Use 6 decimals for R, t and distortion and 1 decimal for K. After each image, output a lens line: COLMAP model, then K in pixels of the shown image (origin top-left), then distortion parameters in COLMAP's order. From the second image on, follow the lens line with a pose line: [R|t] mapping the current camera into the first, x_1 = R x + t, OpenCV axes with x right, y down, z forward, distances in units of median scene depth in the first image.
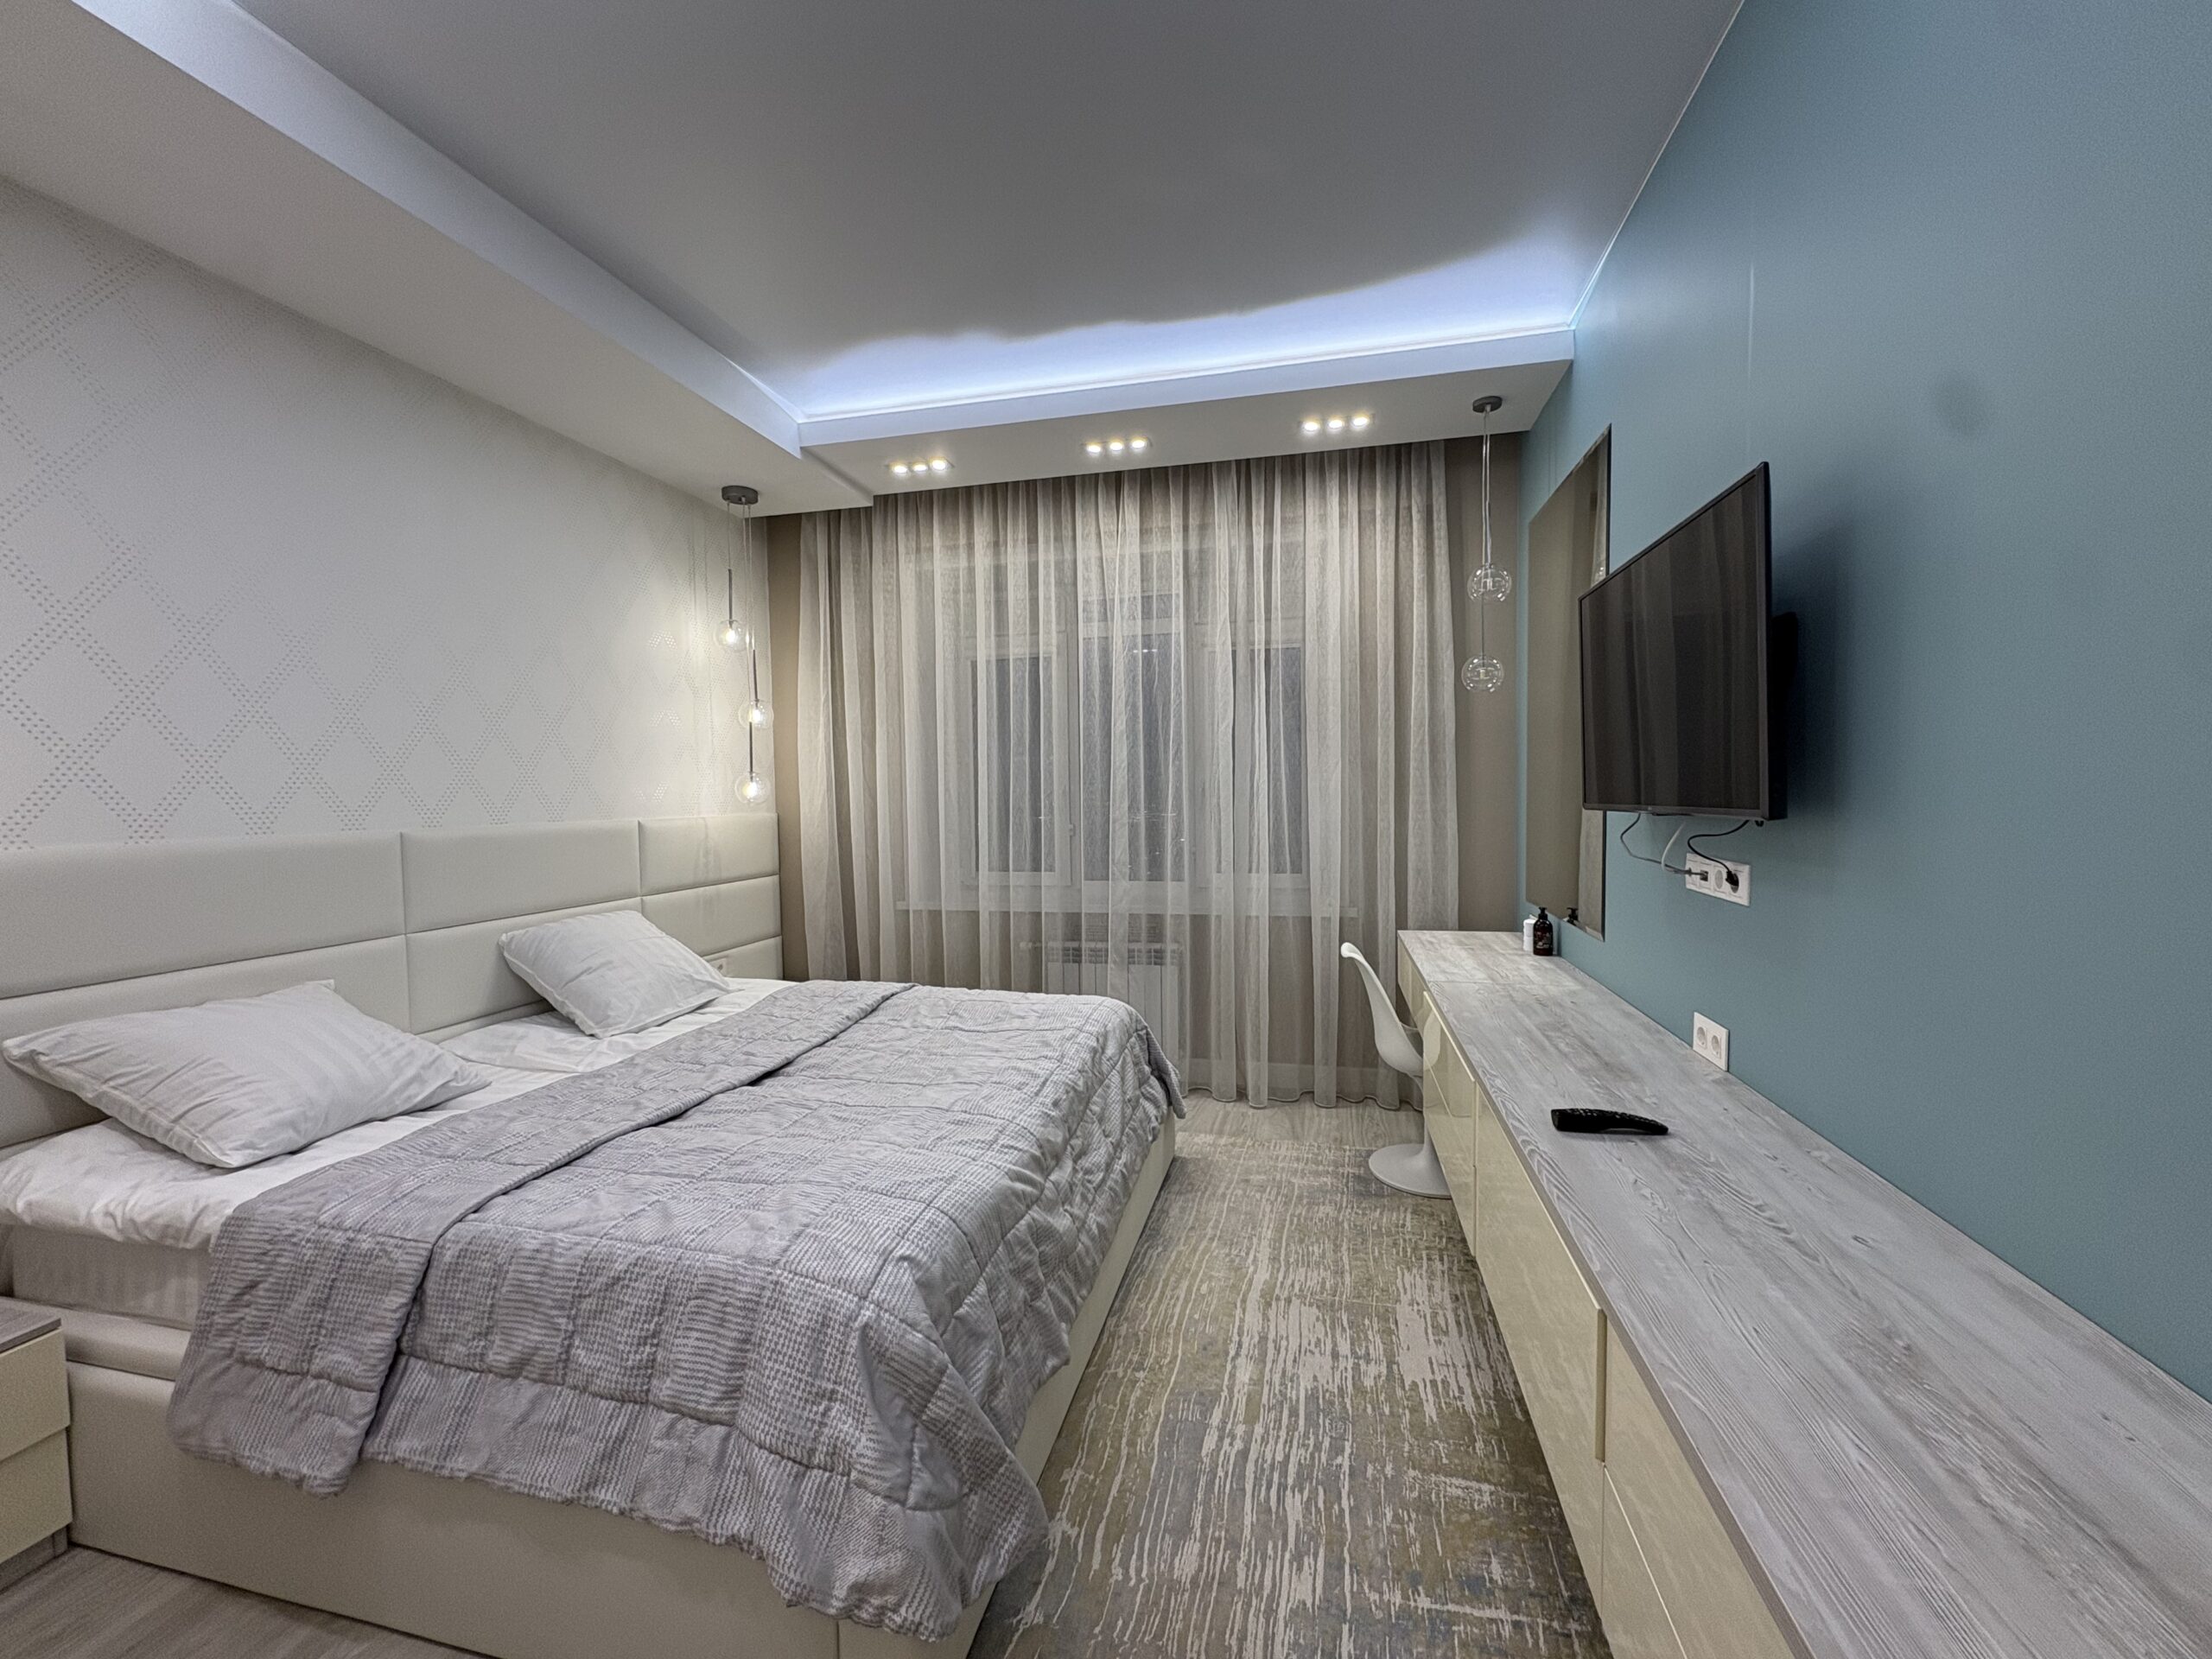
lens RADIAL K [[882.8, 0, 1109.0], [0, 882.8, 831.6], [0, 0, 1]] dist [0.000245, 0.000478]
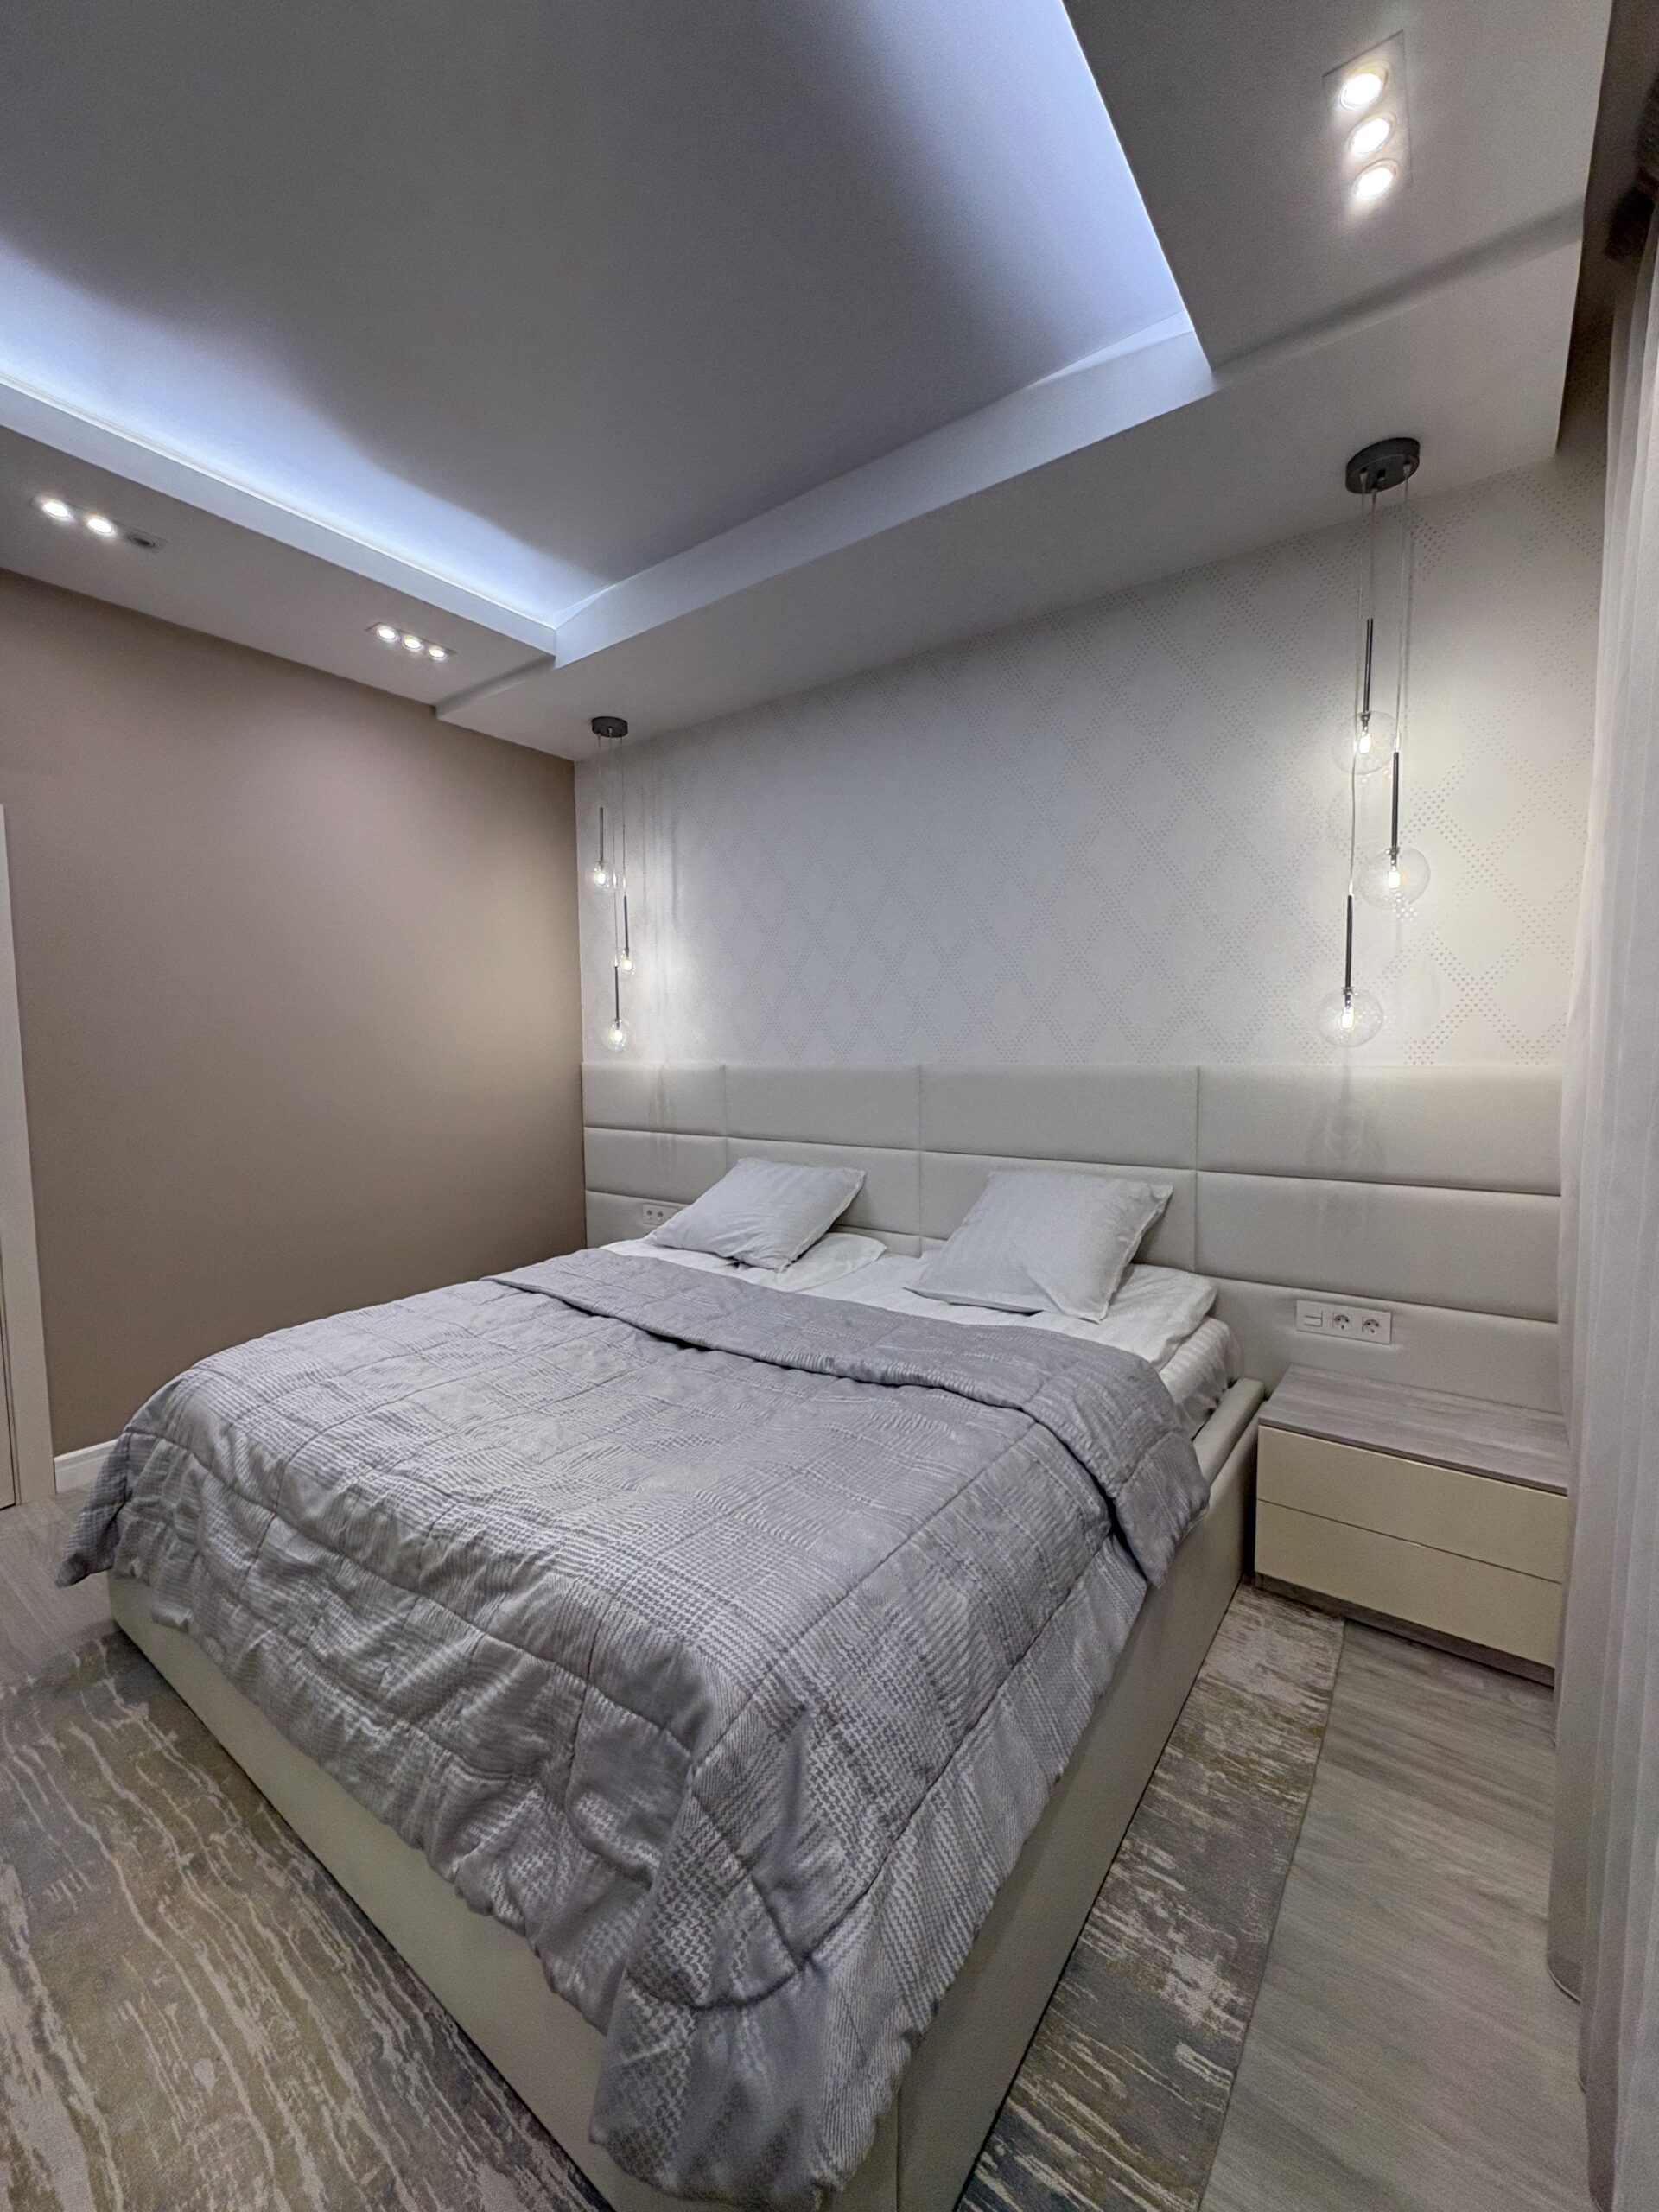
lens RADIAL K [[882.8, 0, 826.8], [0, 882.8, 1108.7], [0, 0, 1]] dist [0.000245, 0.000478]
pose [[-0.388499, 0.083586, -0.917650, 0.340180], [-0.026988, 0.994418, 0.102004, -0.057824], [0.921054, 0.064395, -0.384075, 1.328888]]
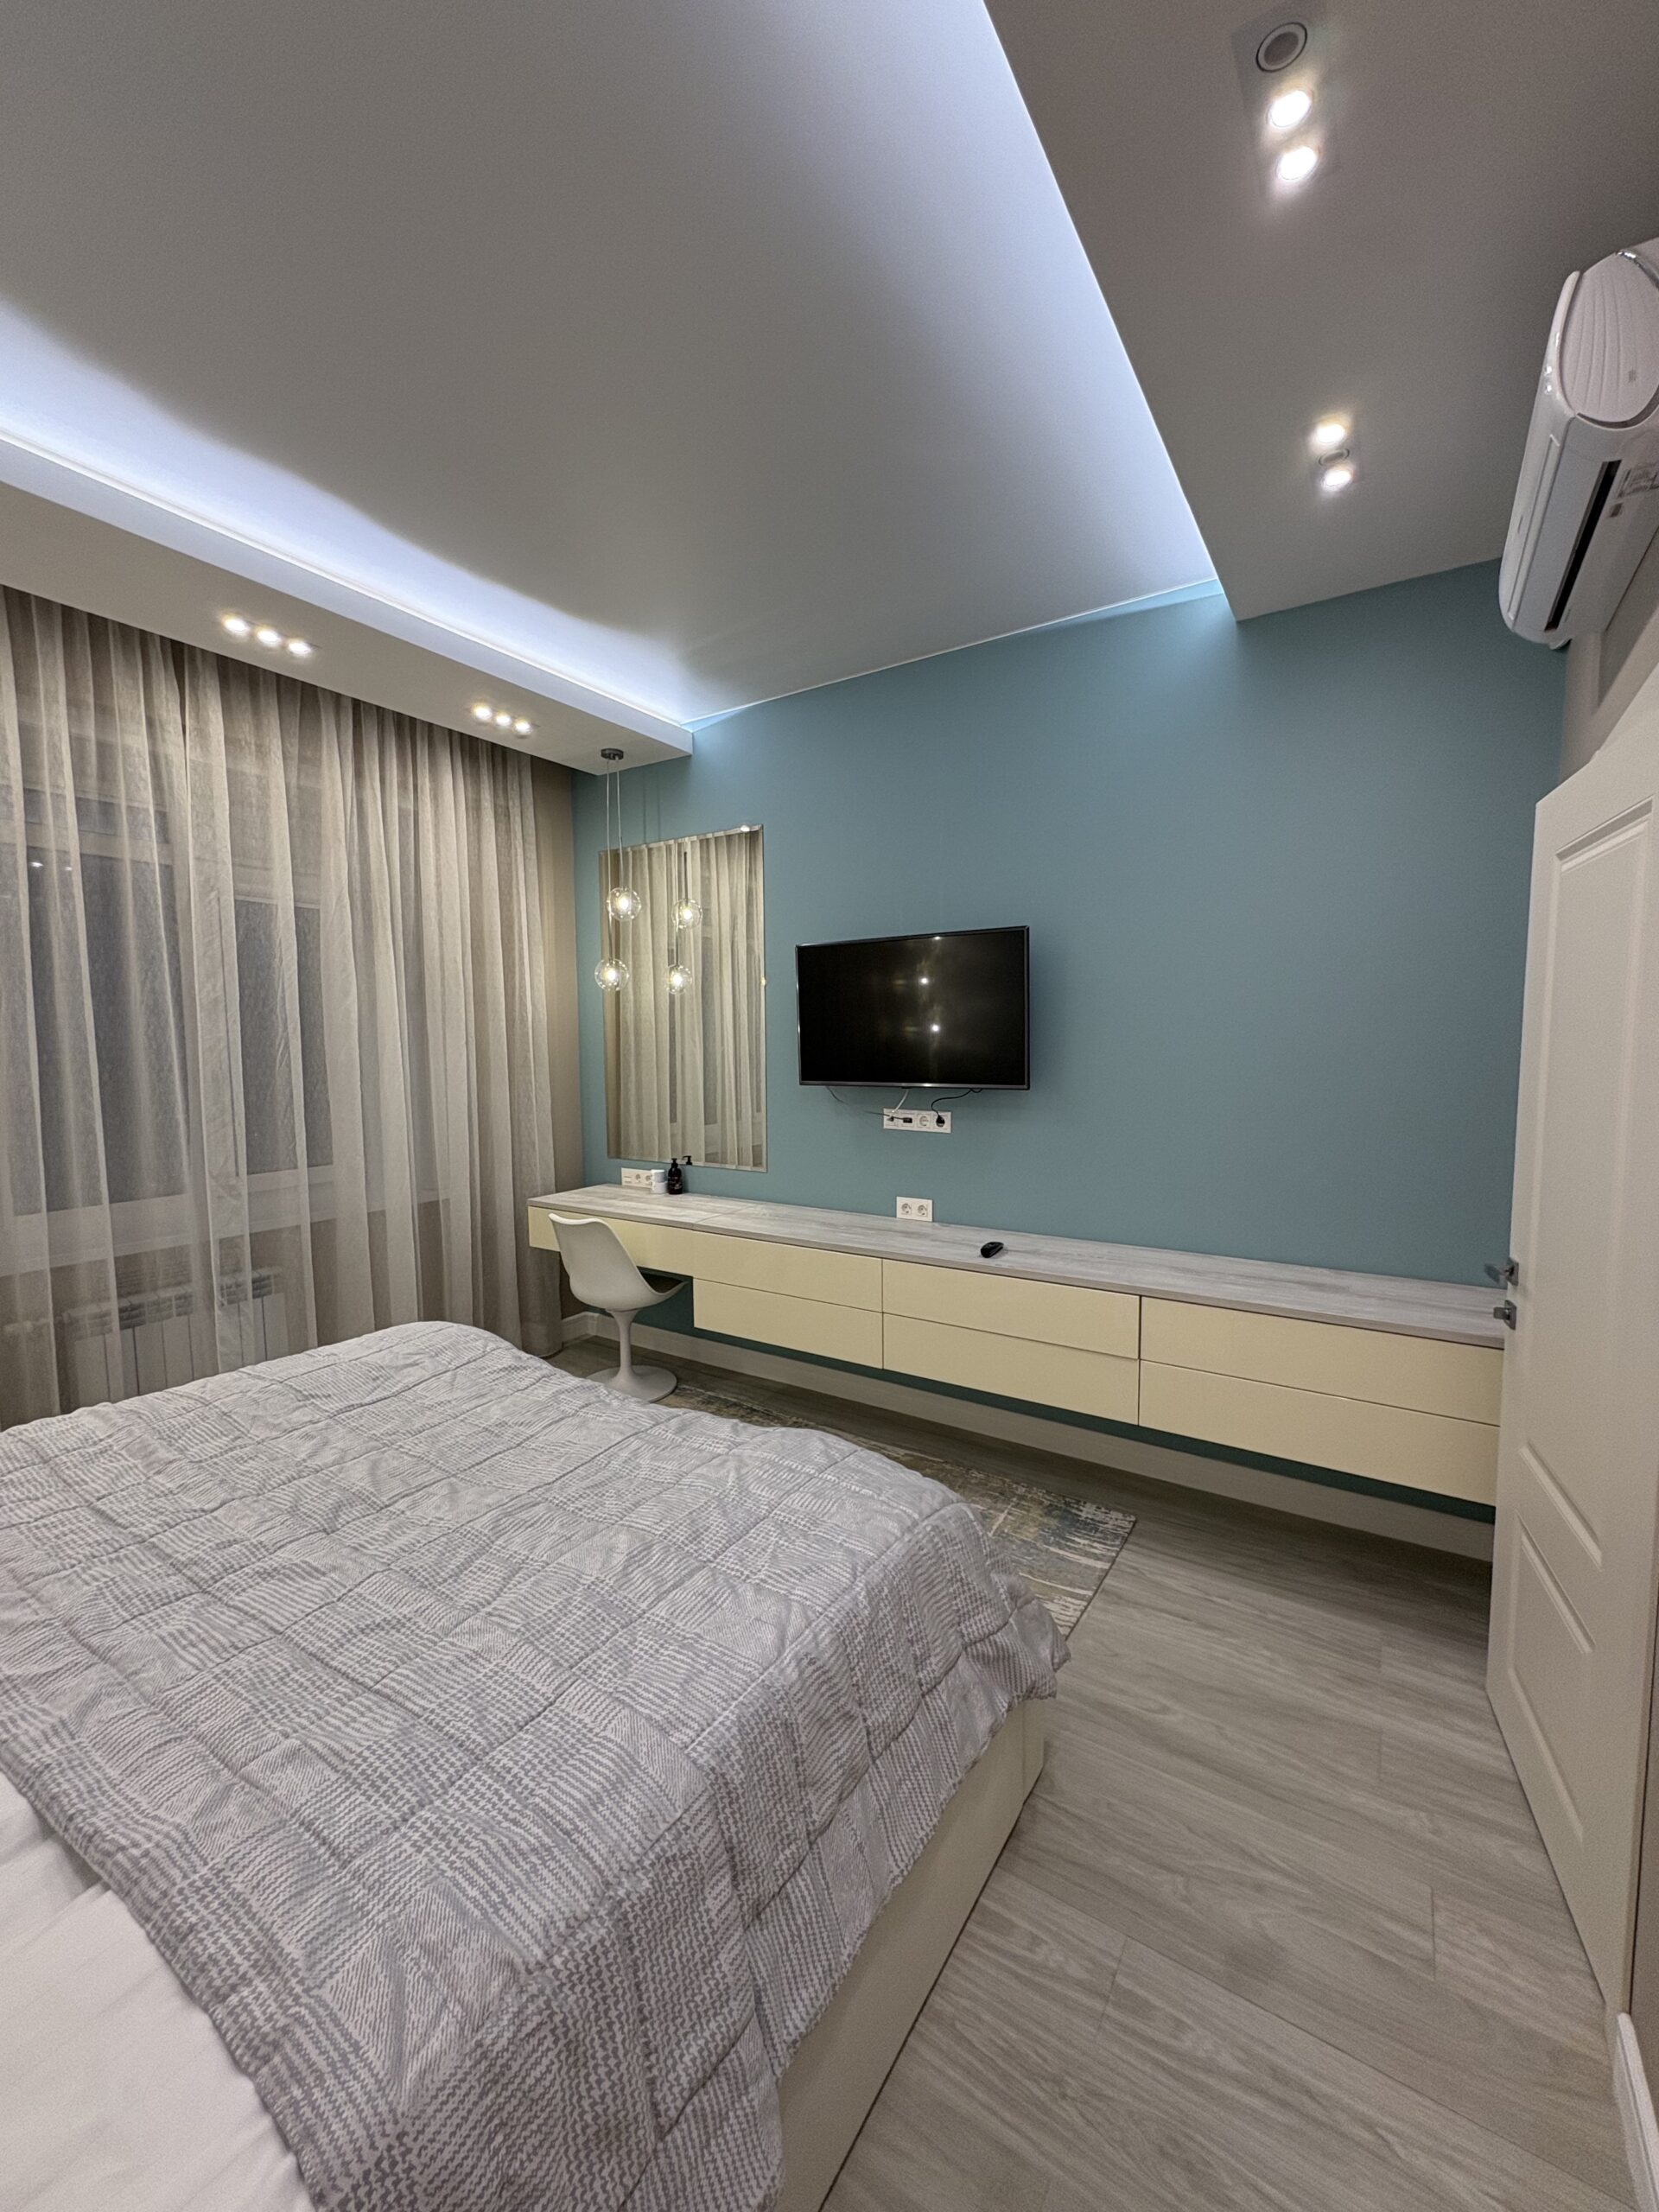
lens RADIAL K [[882.8, 0, 826.8], [0, 882.8, 1108.7], [0, 0, 1]] dist [0.000245, 0.000478]
pose [[0.338321, -0.065185, 0.938770, -0.763387], [0.045834, 0.997555, 0.052749, -0.054338], [-0.939914, 0.025181, 0.340481, 0.375698]]
